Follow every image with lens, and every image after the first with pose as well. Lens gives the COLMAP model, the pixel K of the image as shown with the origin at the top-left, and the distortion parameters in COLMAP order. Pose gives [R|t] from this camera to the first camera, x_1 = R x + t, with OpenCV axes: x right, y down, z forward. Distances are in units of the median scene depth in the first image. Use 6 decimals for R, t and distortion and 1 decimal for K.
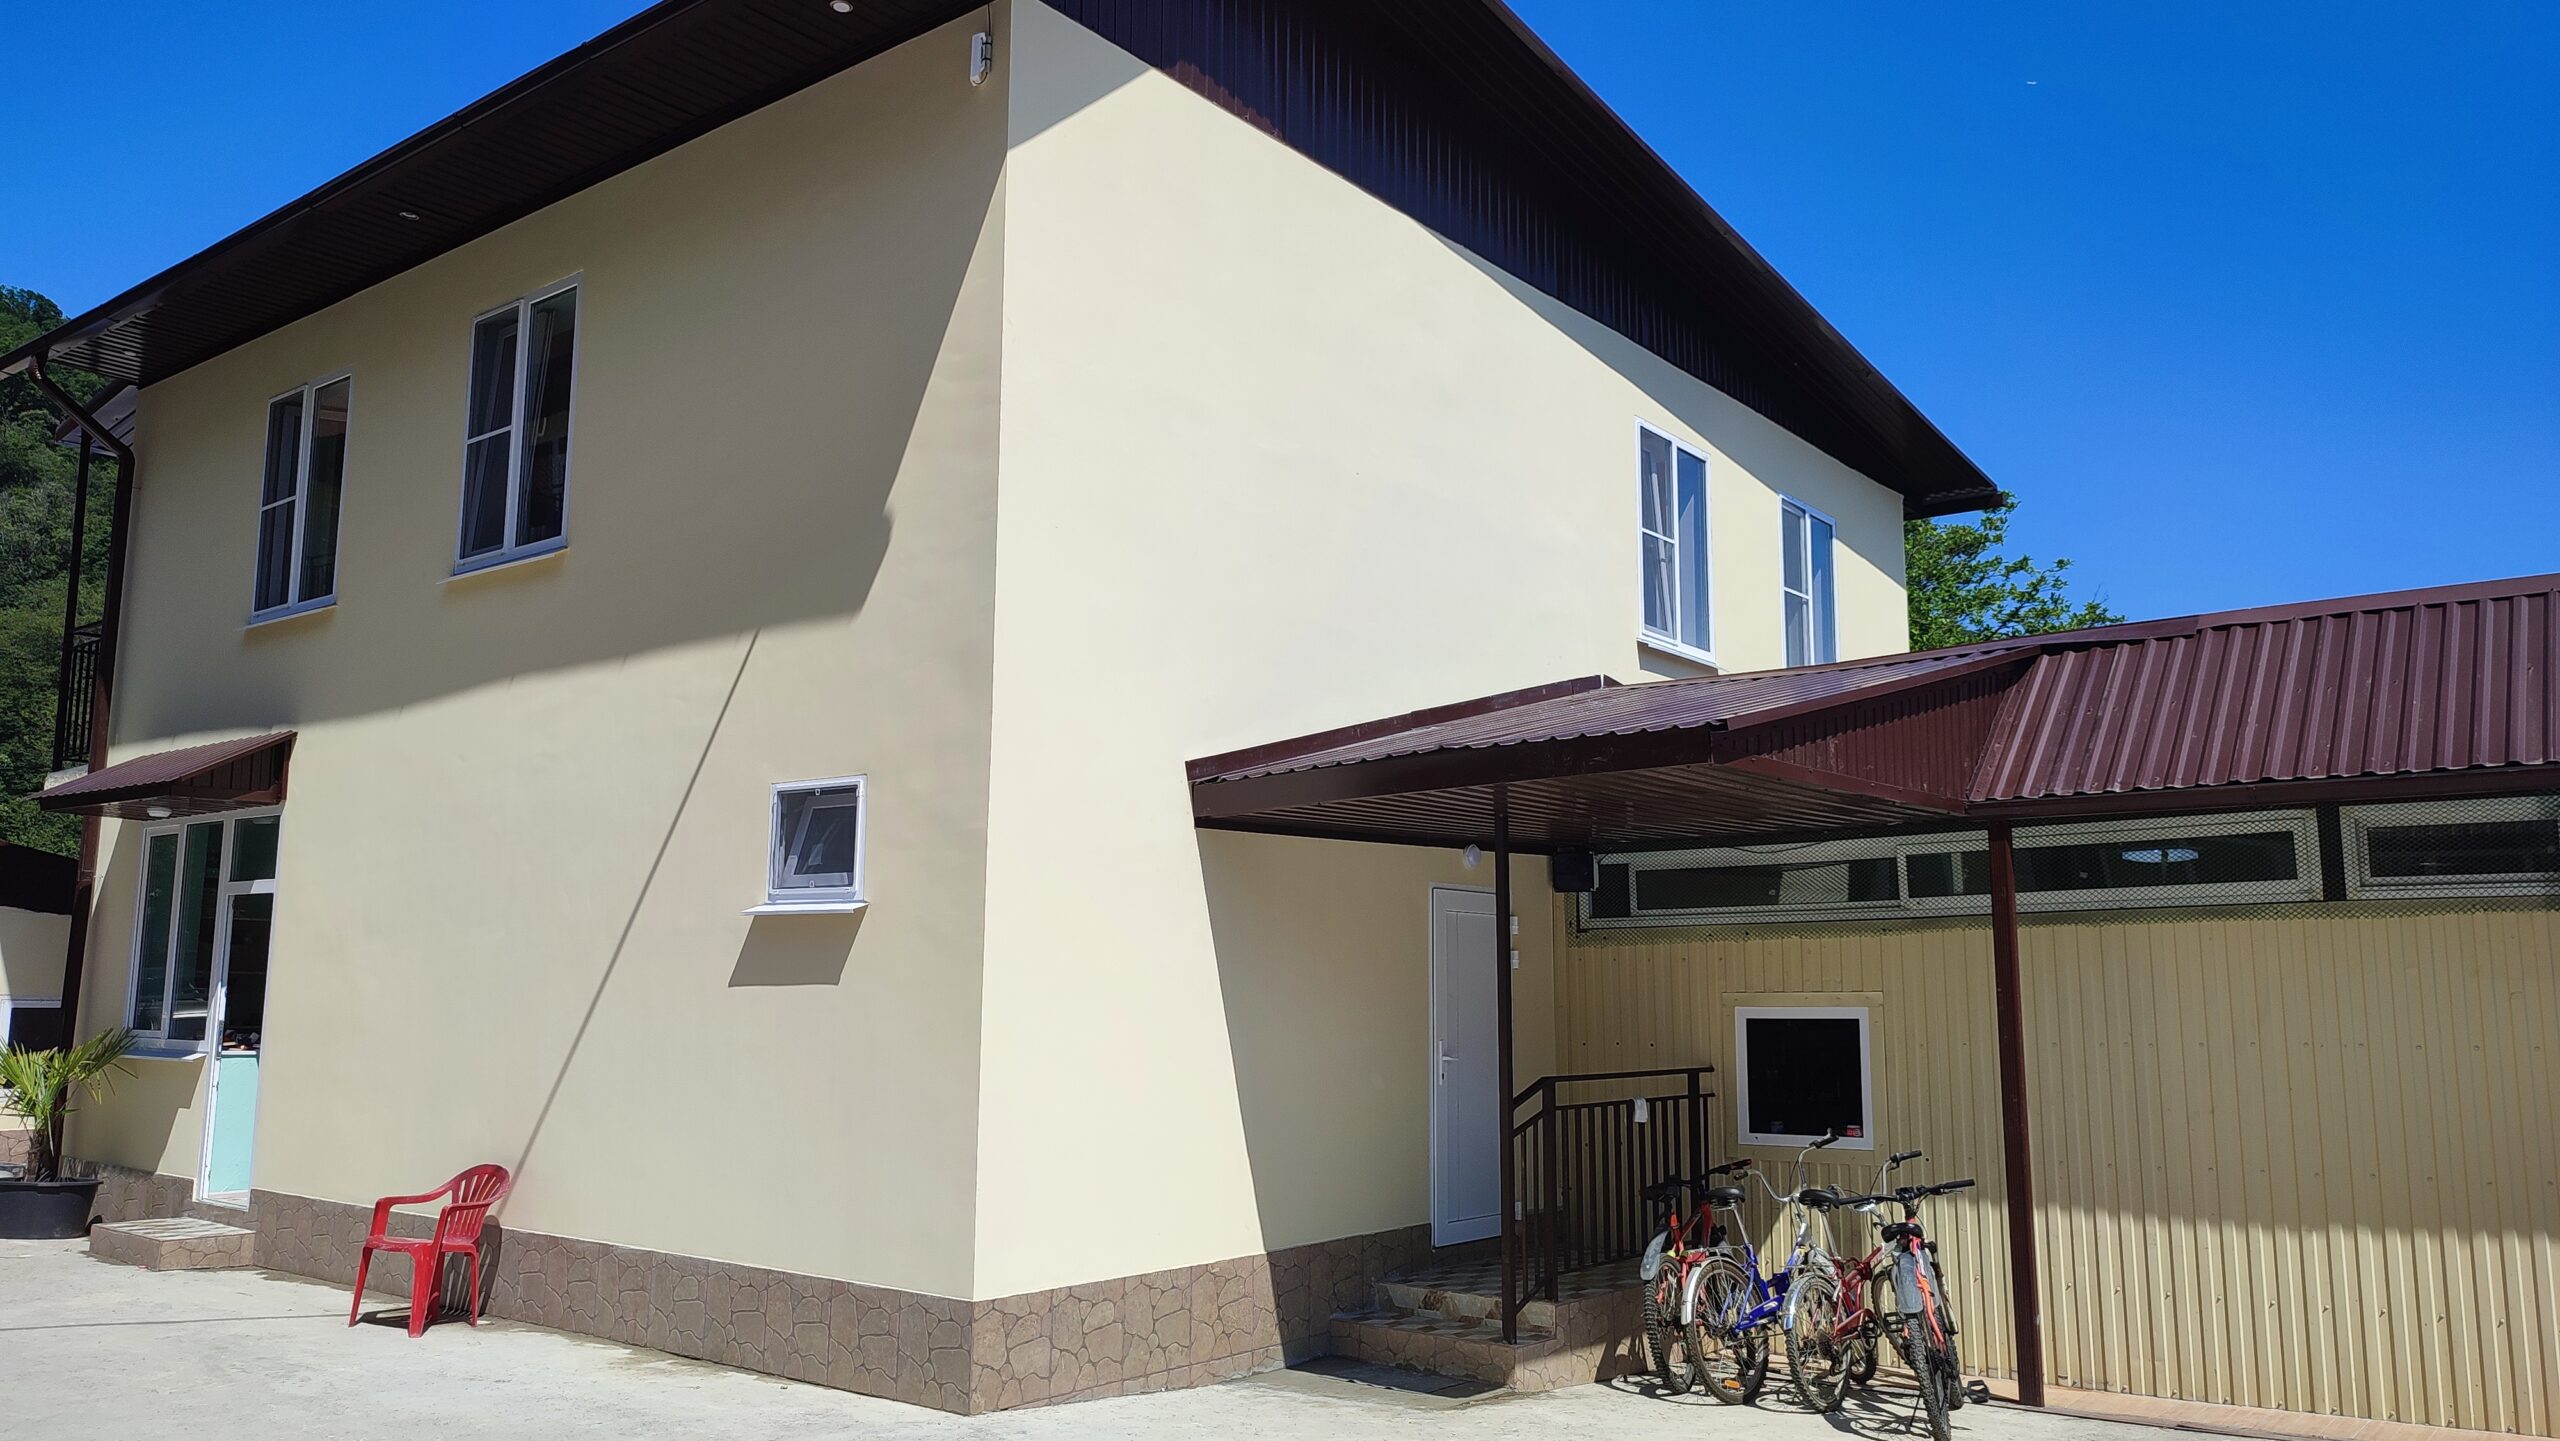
lens RADIAL K [[1865.9, 0, 1280.0], [0, 1865.9, 720.5], [0, 0, 1]] dist [0.000933, 0.007047]
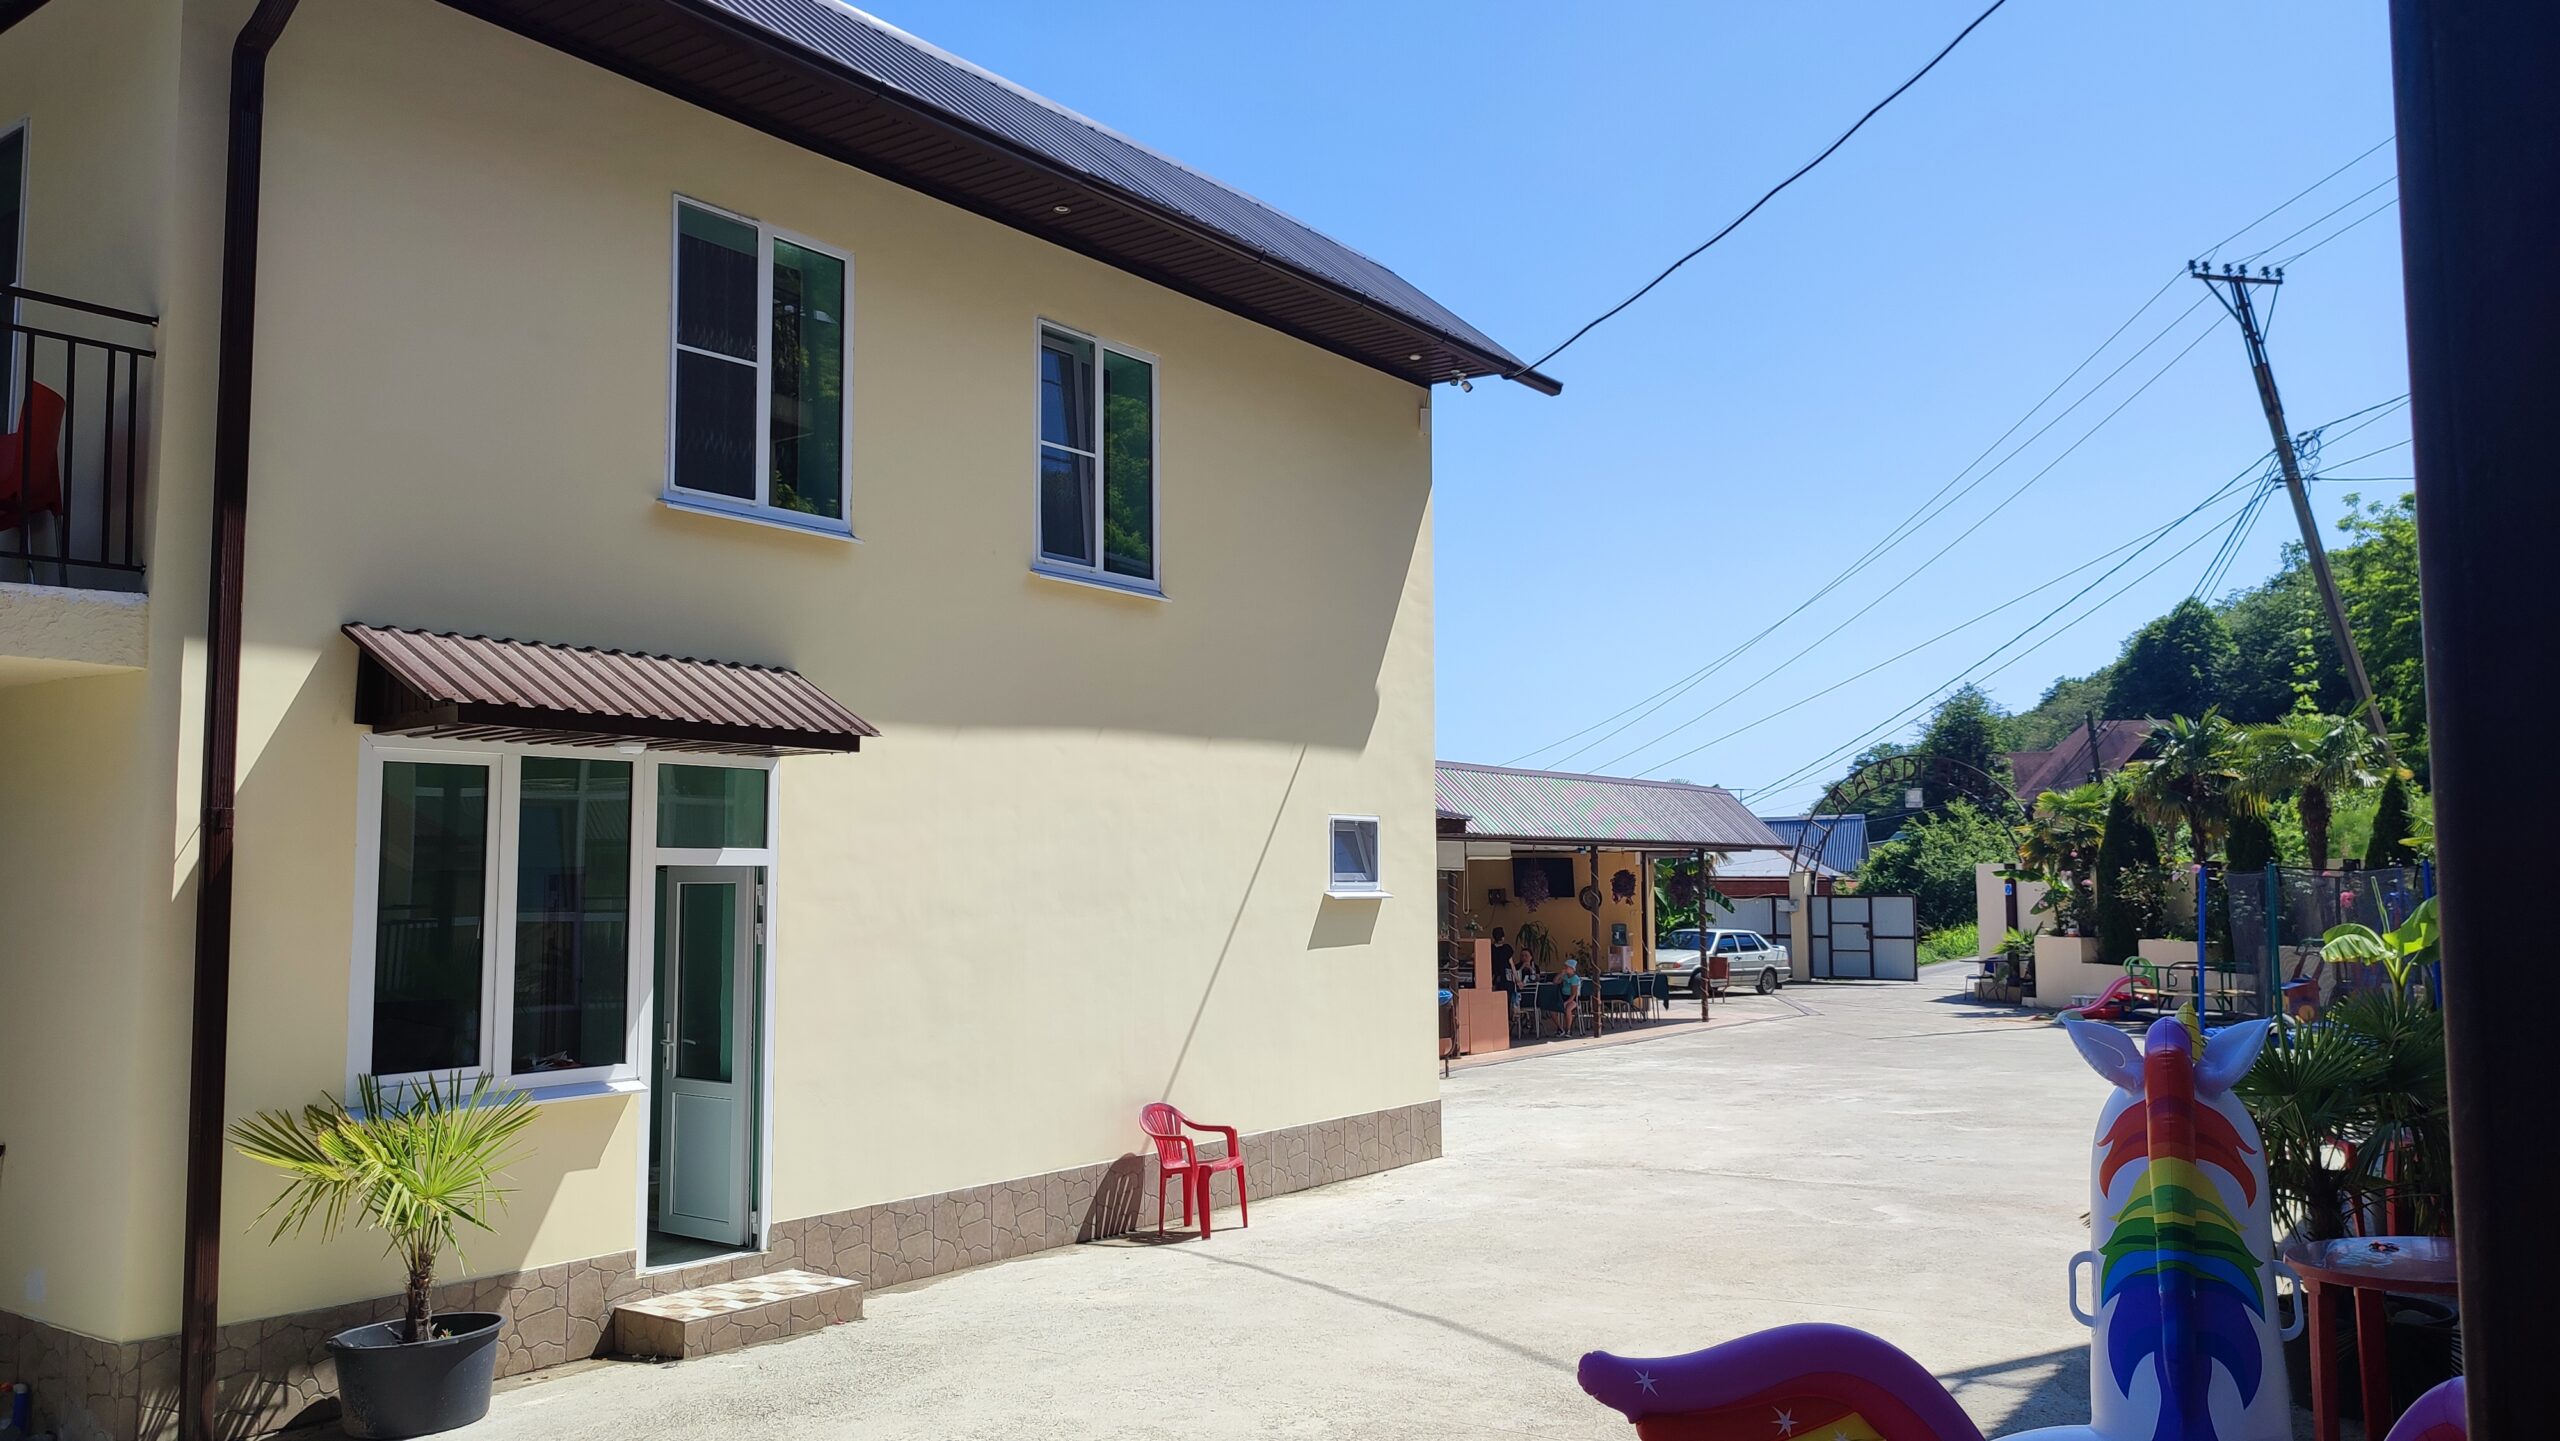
lens RADIAL K [[1865.9, 0, 1280.0], [0, 1865.9, 720.5], [0, 0, 1]] dist [0.000933, 0.007047]
pose [[-0.021936, 0.080379, 0.996523, -1.573061], [-0.136405, 0.987201, -0.082629, 0.077187], [-0.990410, -0.137743, -0.010692, 0.918332]]
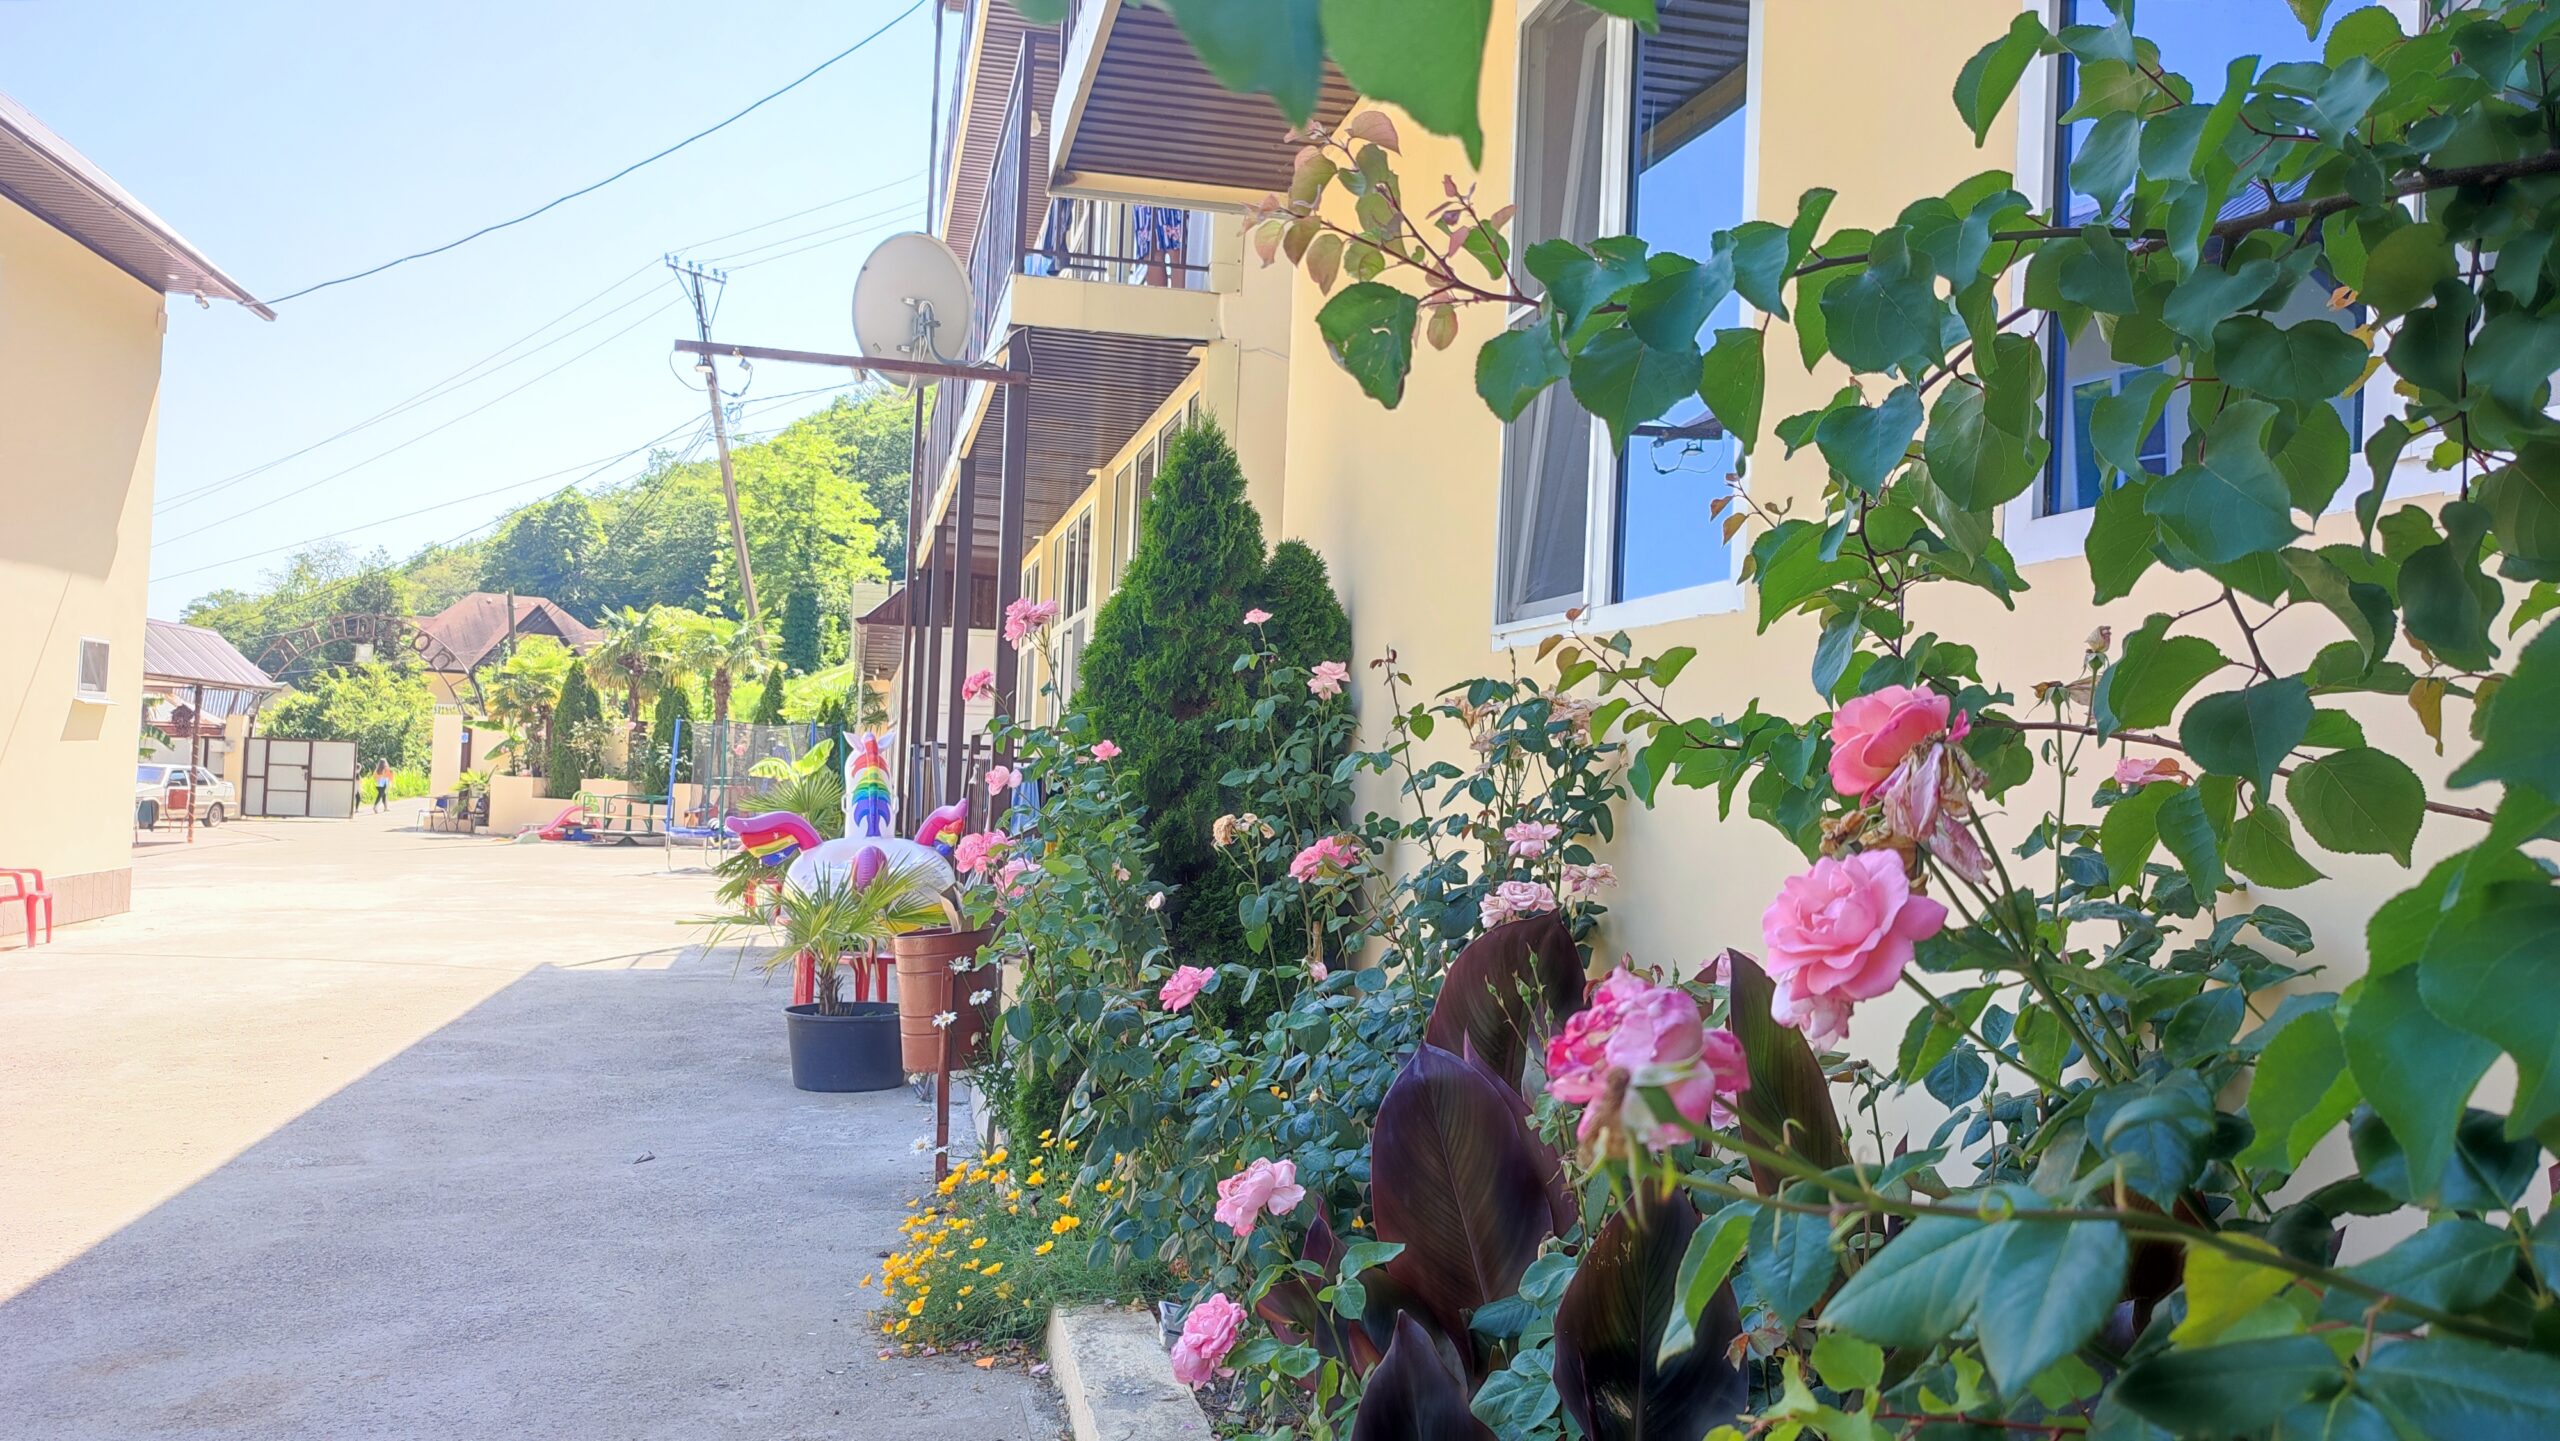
lens RADIAL K [[1865.9, 0, 1280.0], [0, 1865.9, 720.5], [0, 0, 1]] dist [0.000933, 0.007047]
pose [[-0.757020, -0.015284, 0.653213, -2.143592], [-0.134416, 0.981986, -0.132801, 0.181143], [-0.639416, -0.188335, -0.745438, 1.407520]]
